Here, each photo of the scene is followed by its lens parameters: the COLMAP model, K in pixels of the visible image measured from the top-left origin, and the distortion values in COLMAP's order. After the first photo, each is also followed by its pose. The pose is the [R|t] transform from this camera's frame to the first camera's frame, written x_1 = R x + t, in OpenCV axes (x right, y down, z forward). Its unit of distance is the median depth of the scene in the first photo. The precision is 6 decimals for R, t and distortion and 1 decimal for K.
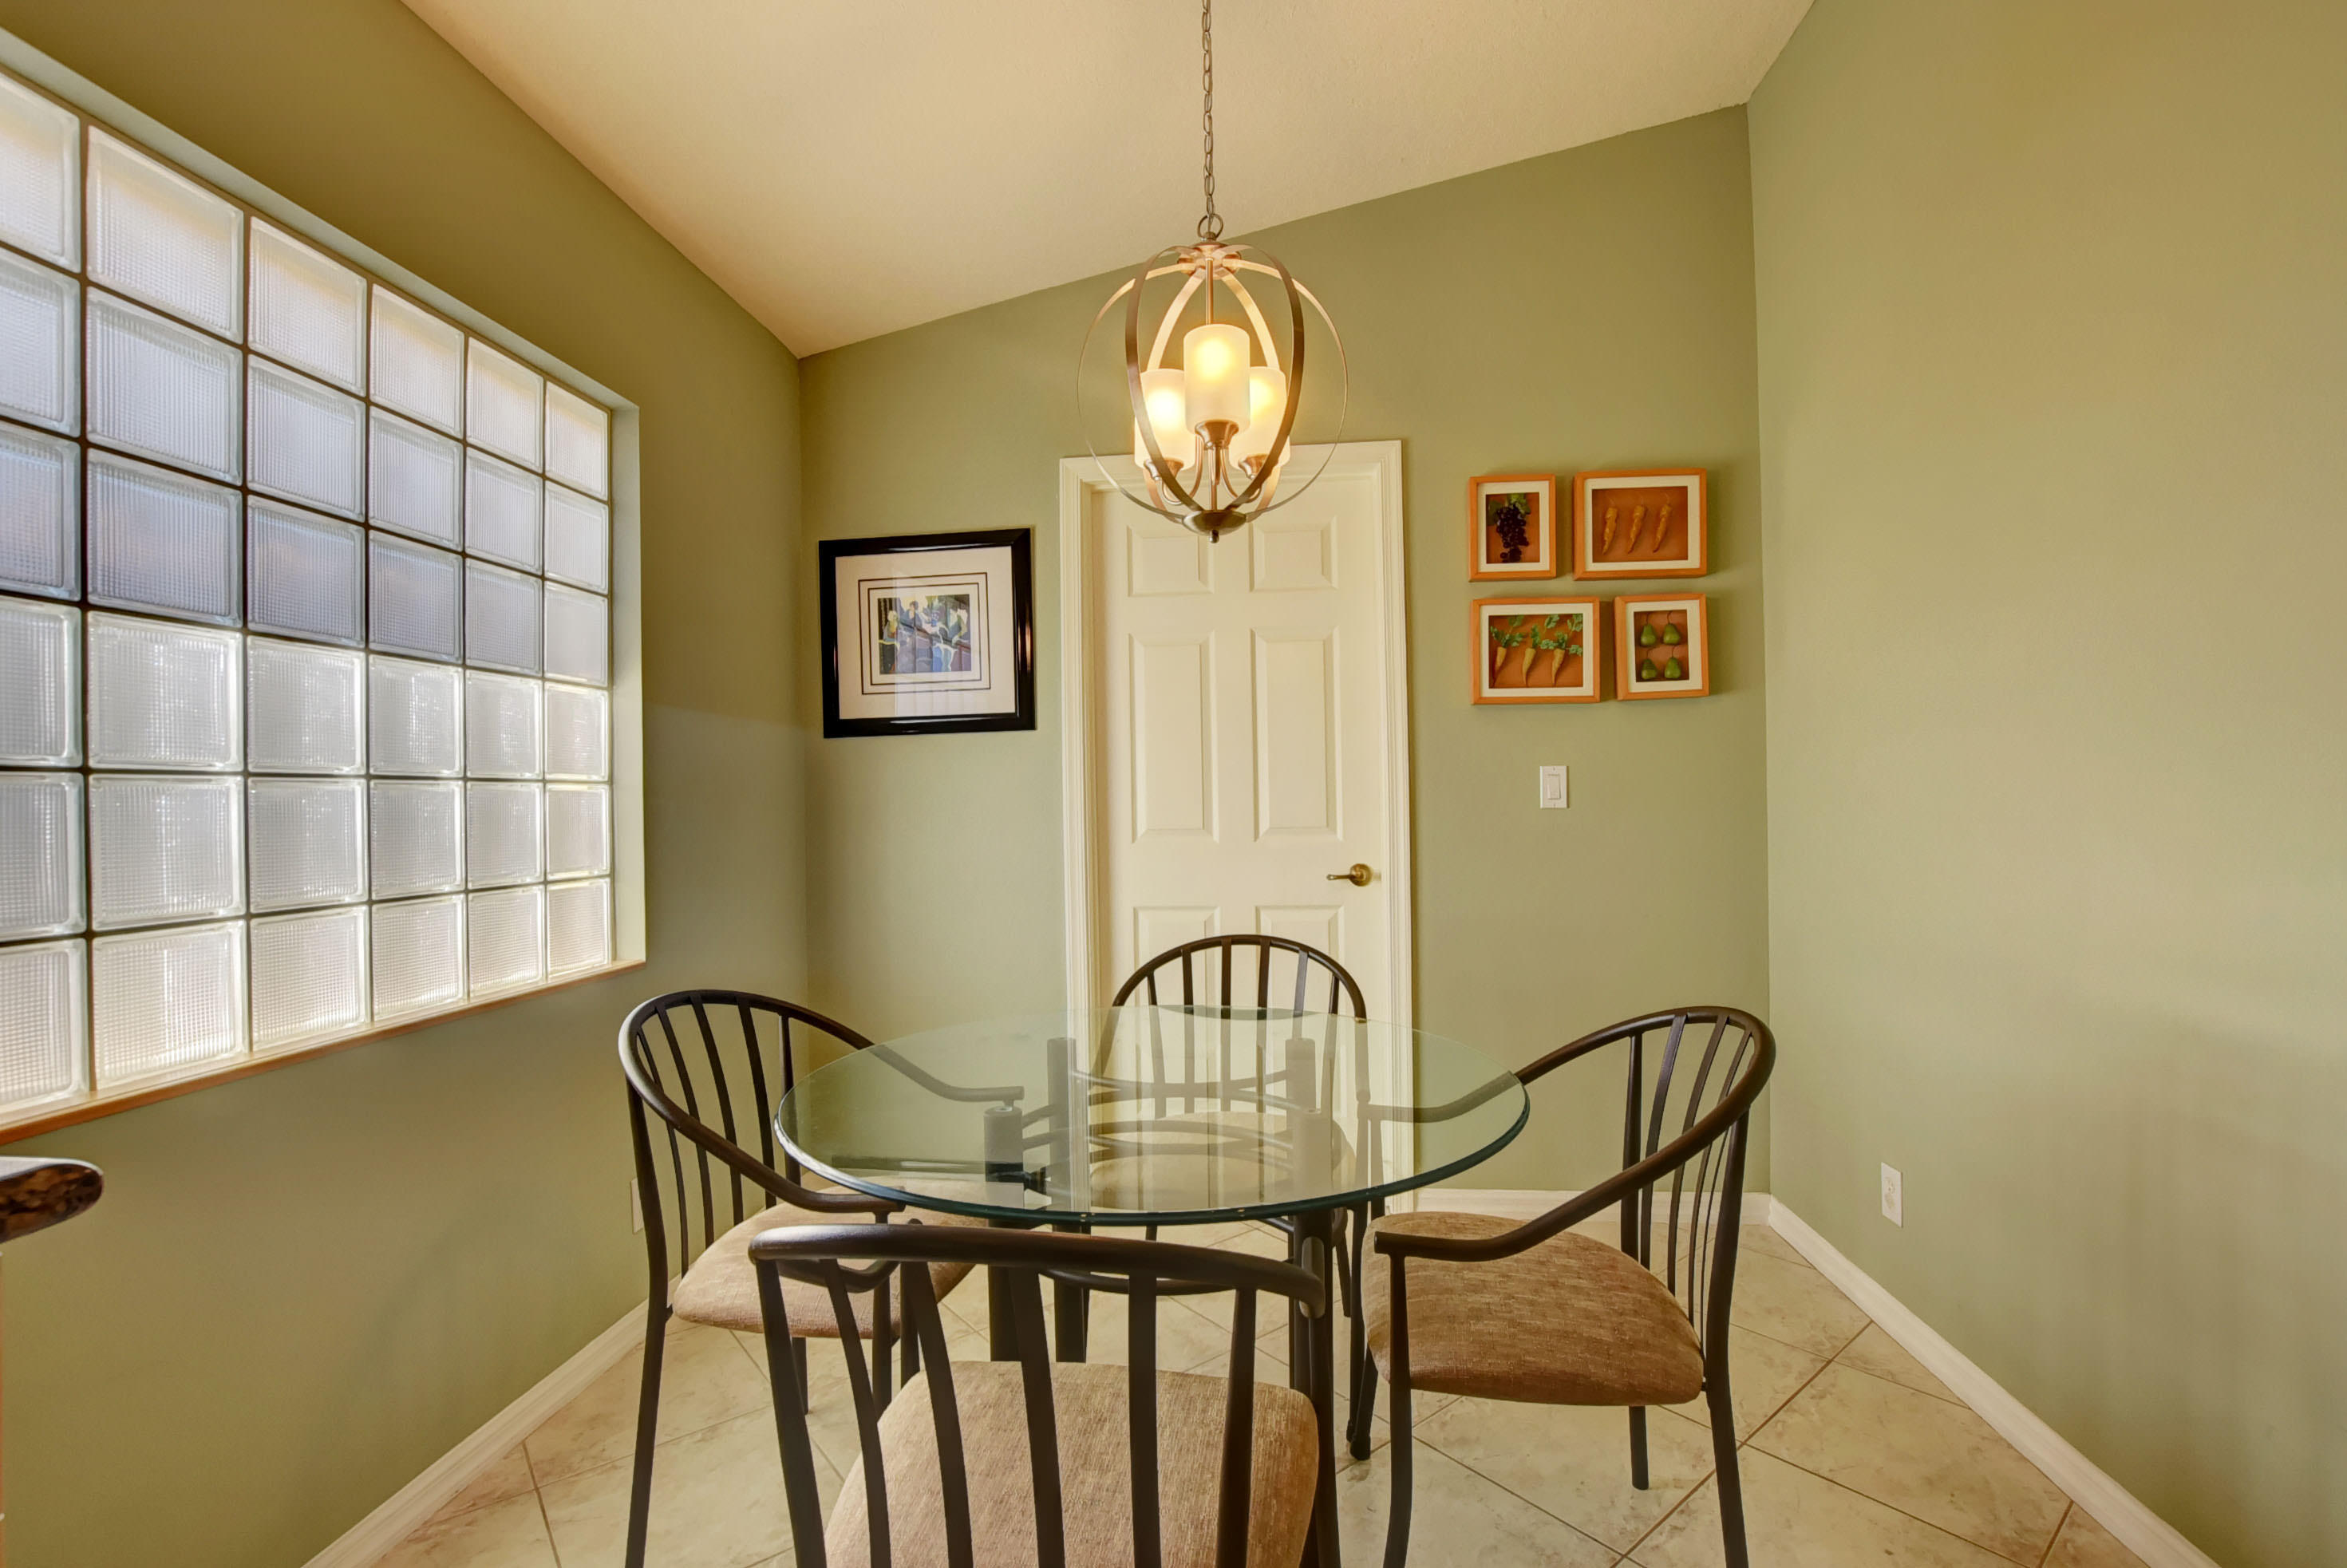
lens RADIAL K [[1035.2, 0, 1179.3], [0, 1035.2, 799.7], [0, 0, 1]] dist [-0.035566, 0.005531]
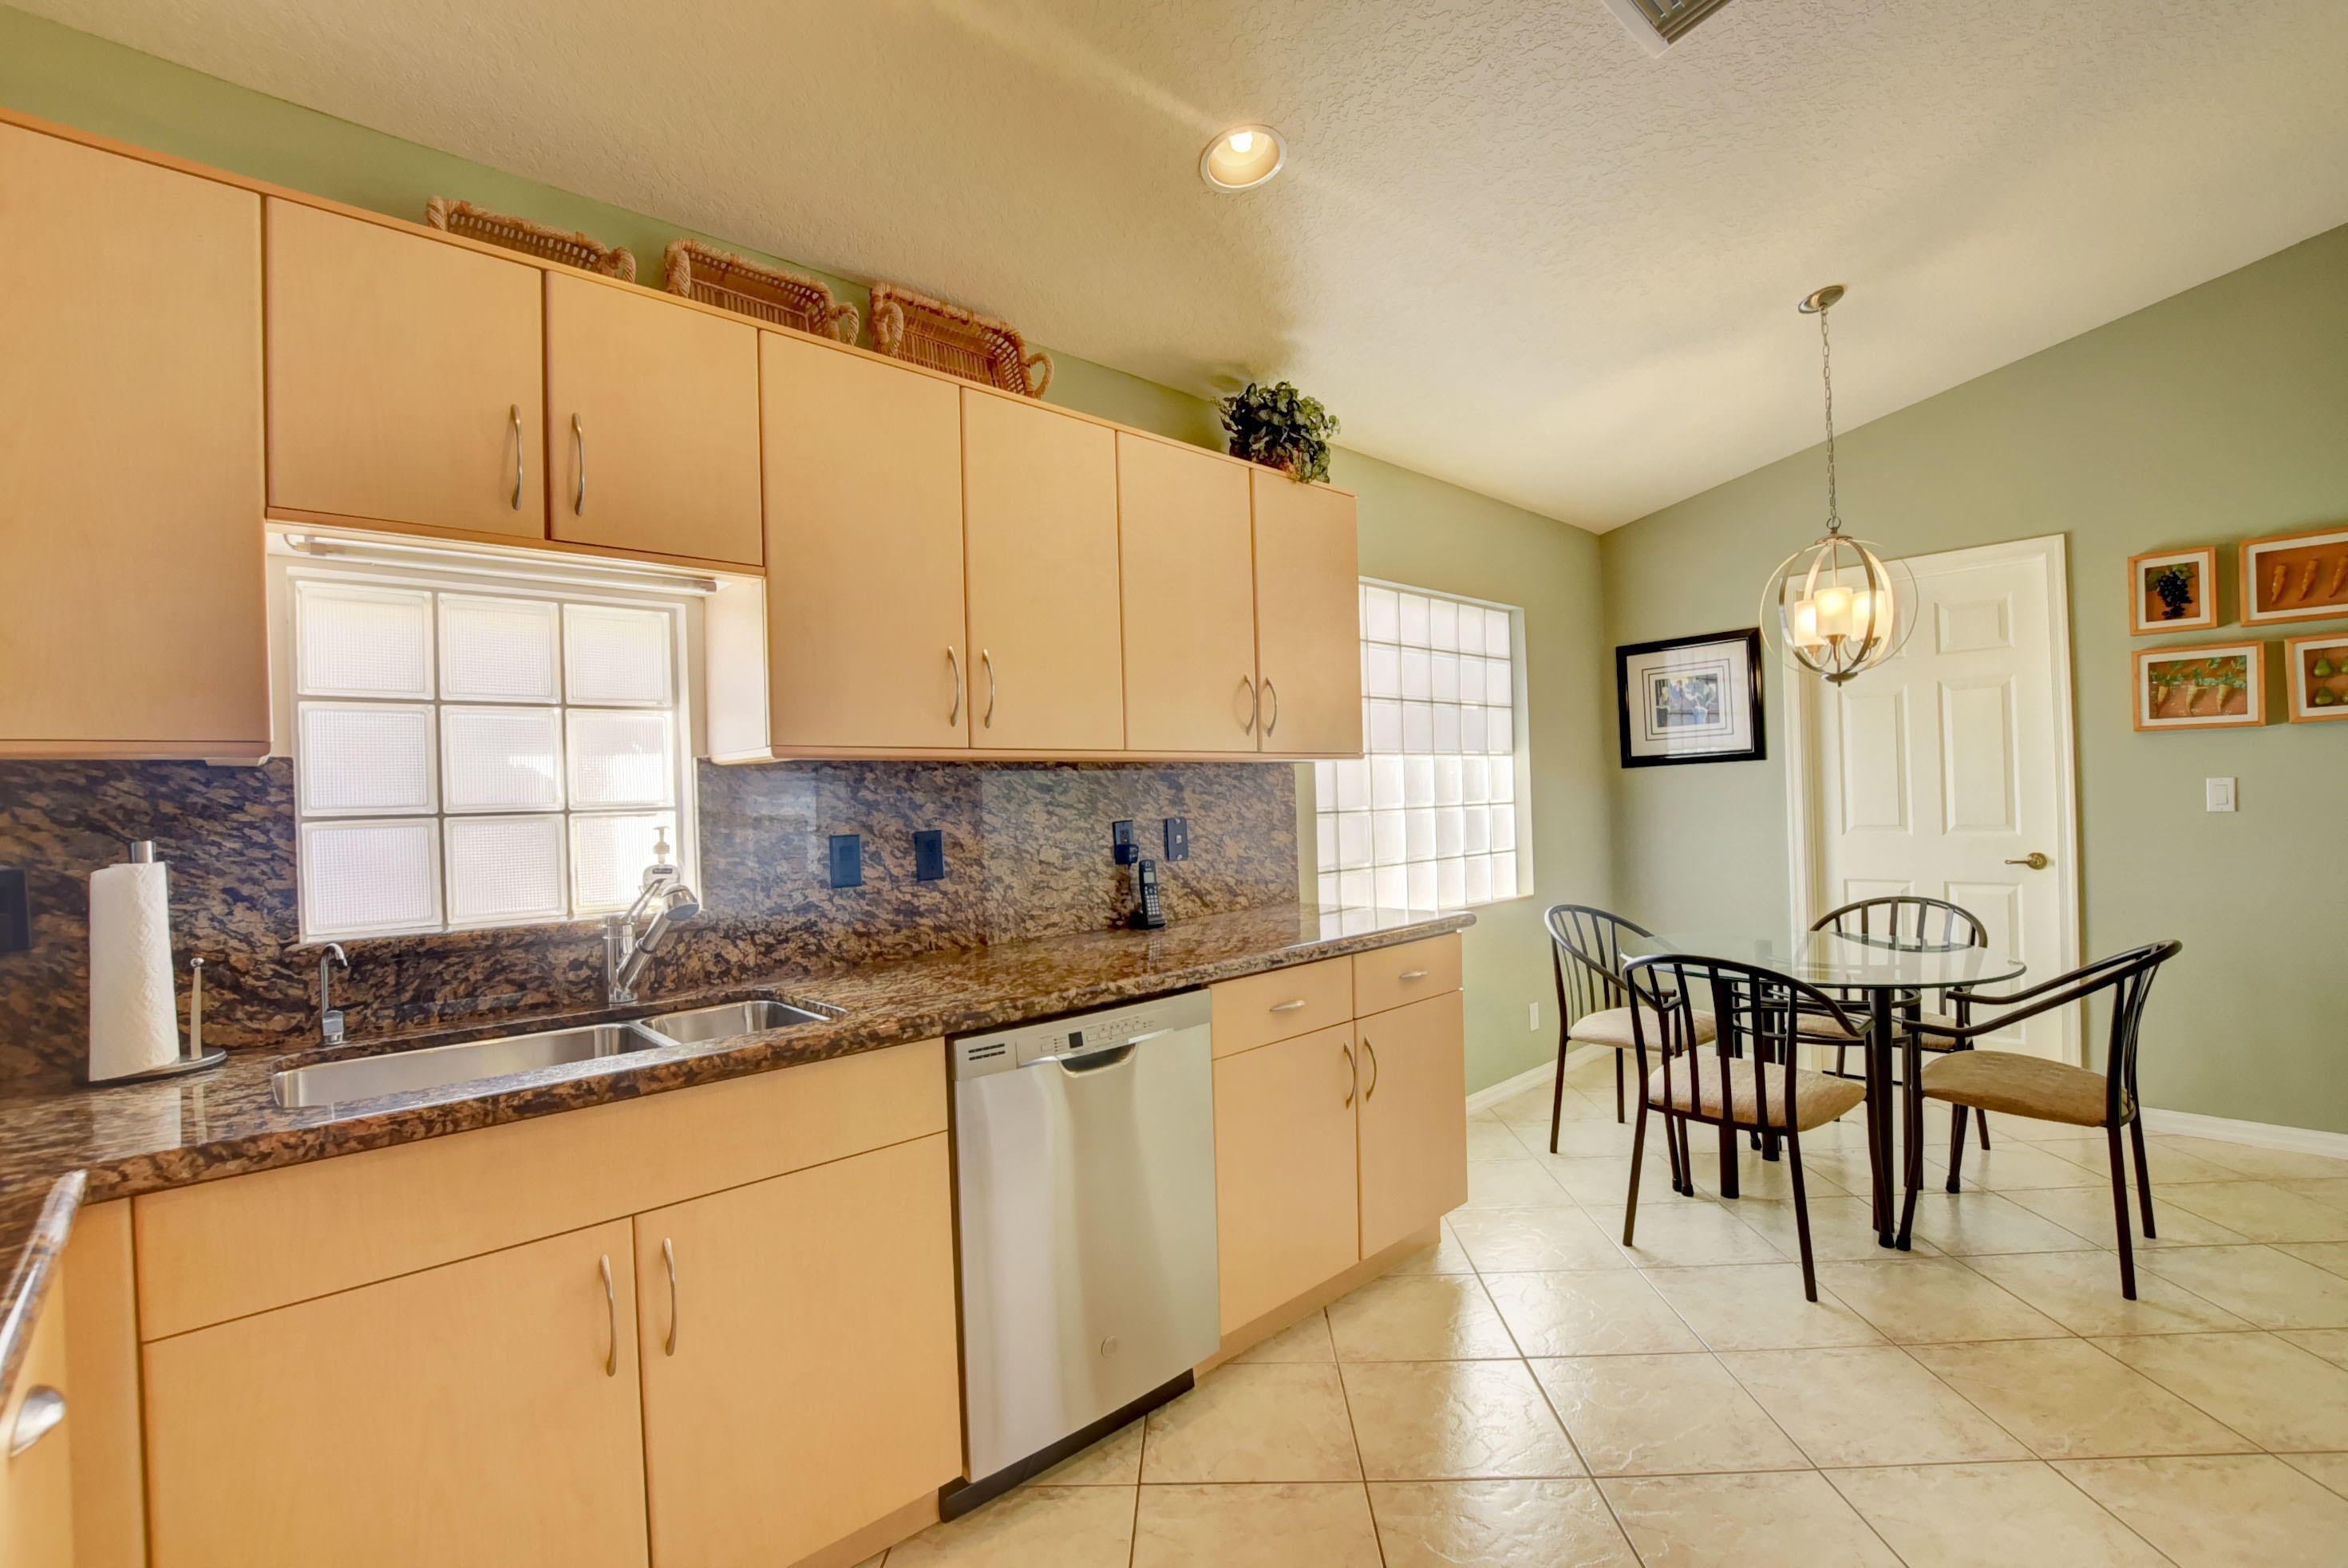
lens RADIAL K [[1035.6, 0, 1179.8], [0, 1035.6, 799.7], [0, 0, 1]] dist [-0.035566, 0.005531]
pose [[0.759151, -0.009177, -0.650850, 0.198908], [0.021781, 0.999699, 0.011309, -0.048123], [0.650551, -0.022762, 0.759122, -0.751532]]
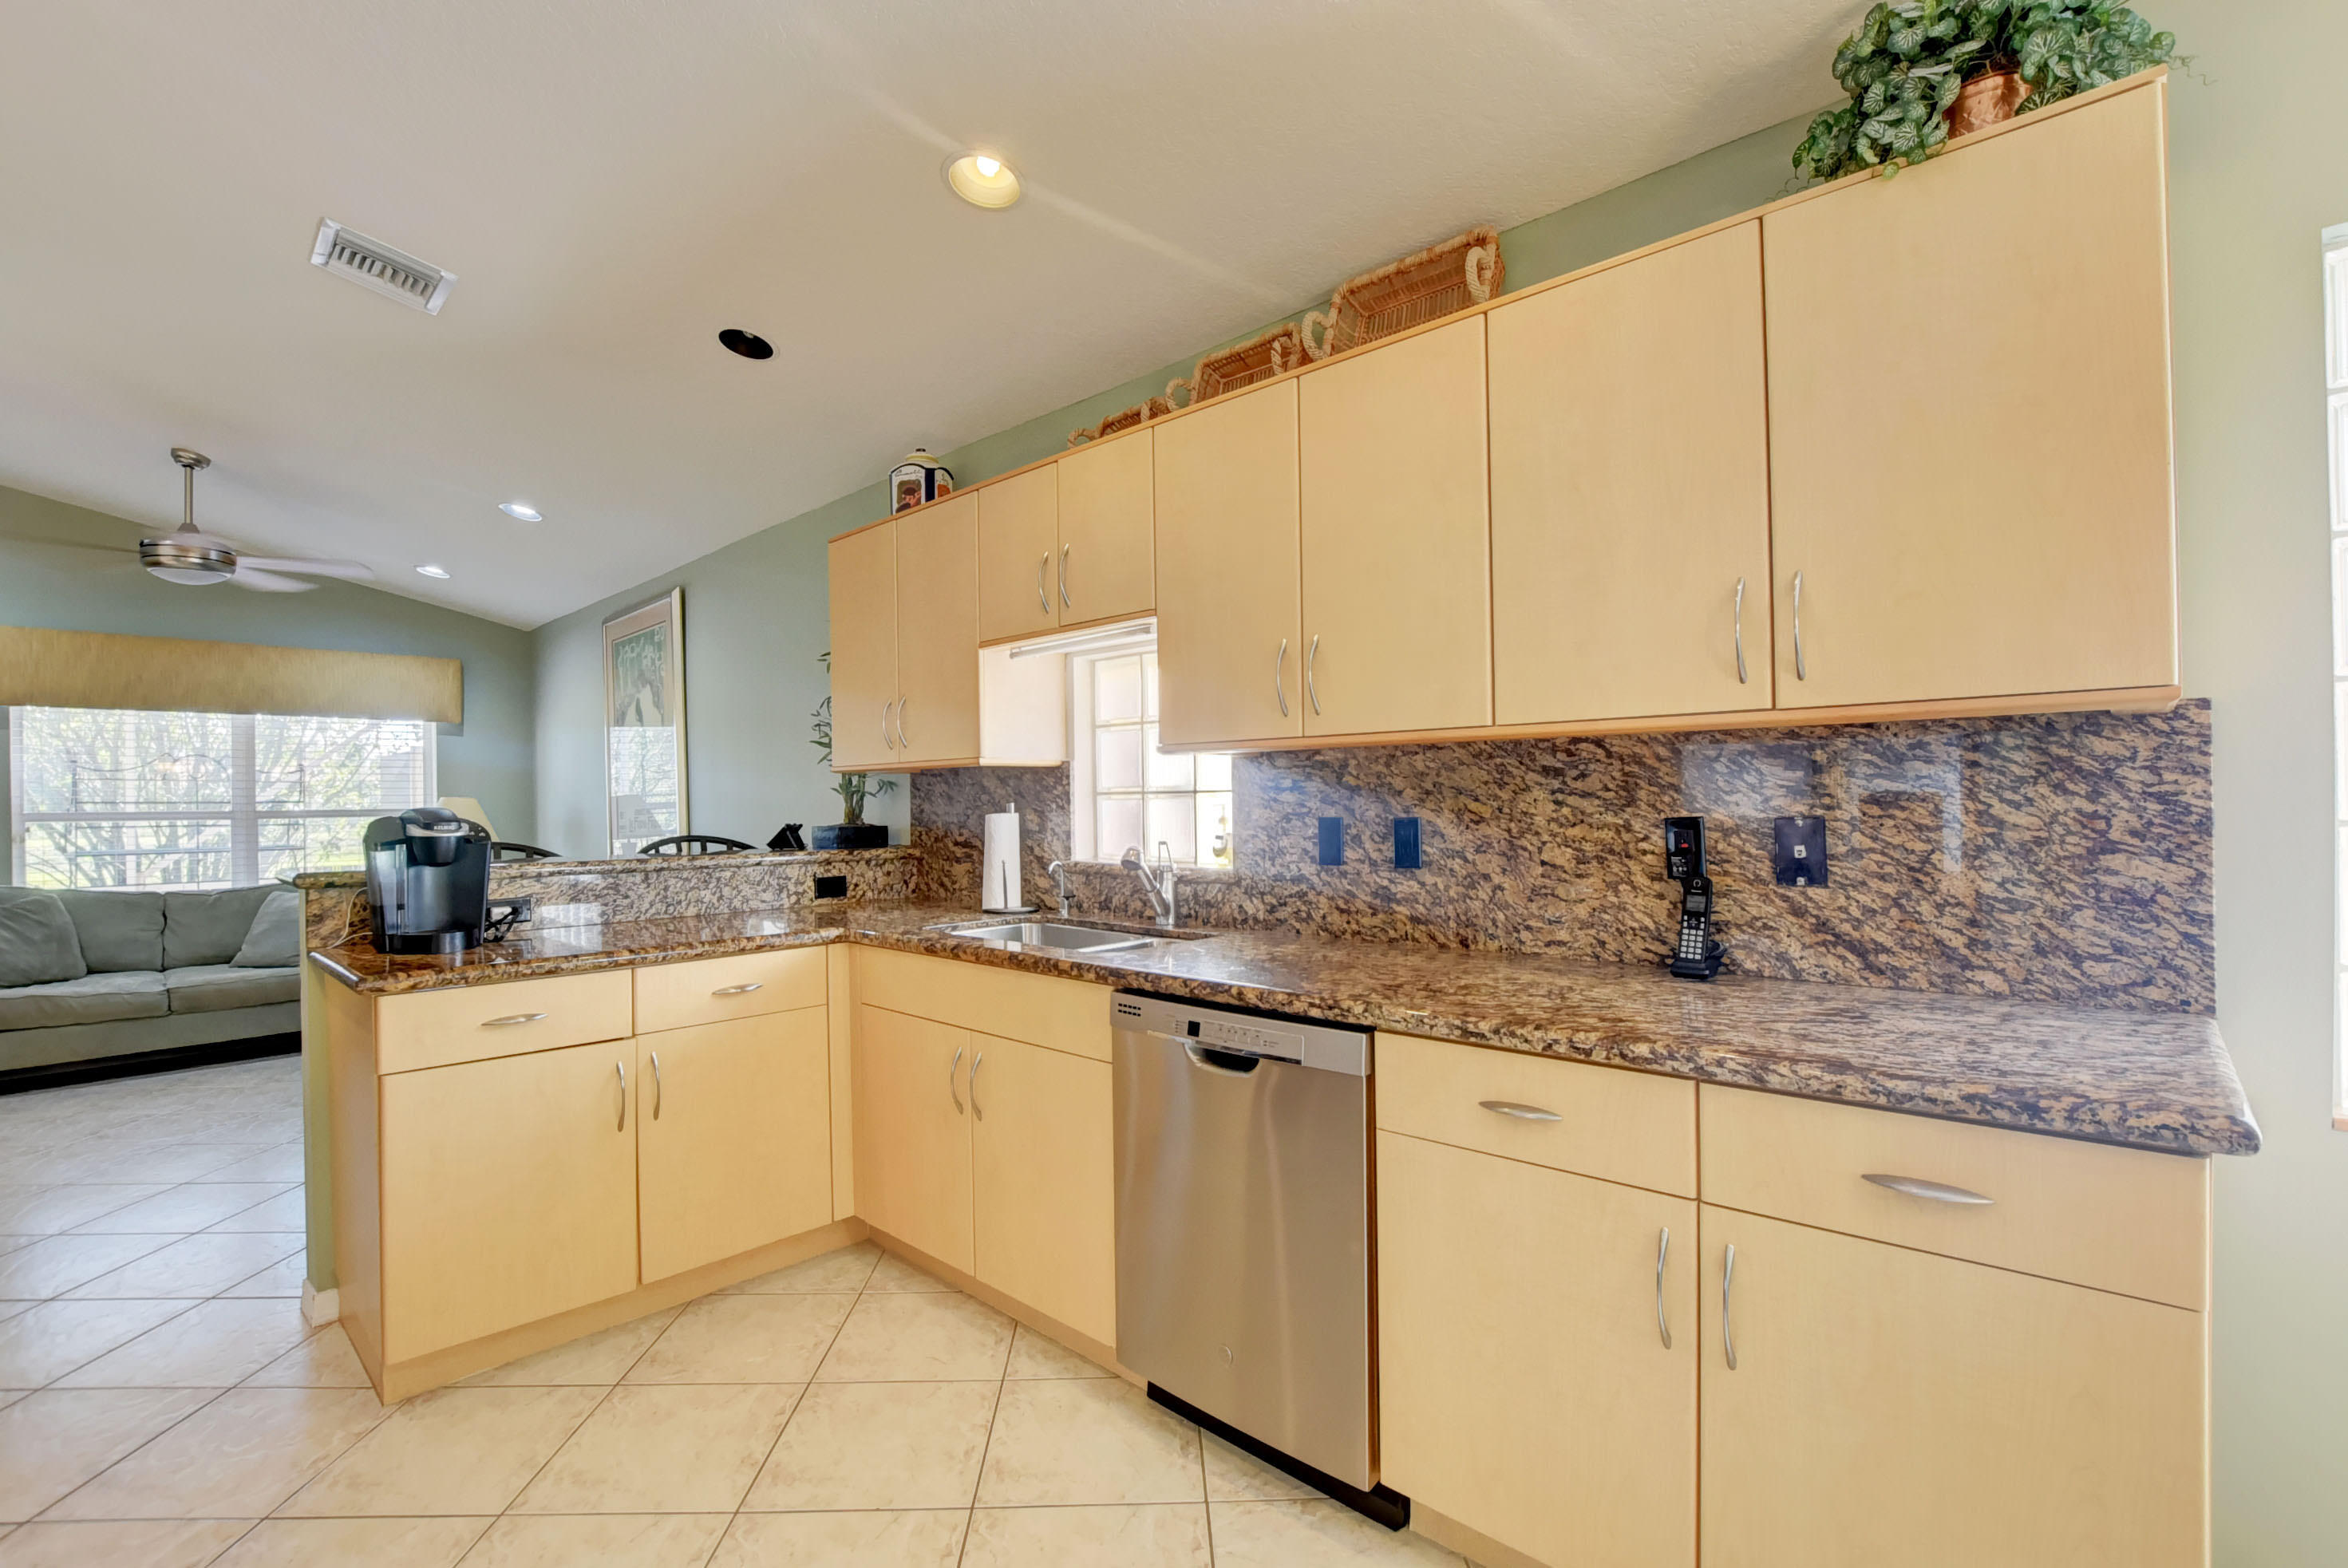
lens RADIAL K [[1035.6, 0, 1179.8], [0, 1035.6, 799.7], [0, 0, 1]] dist [-0.035566, 0.005531]
pose [[-0.595152, 0.021898, -0.803315, 0.259579], [0.022464, 0.999691, 0.010608, -0.044153], [0.803299, -0.011732, -0.595460, 0.128923]]
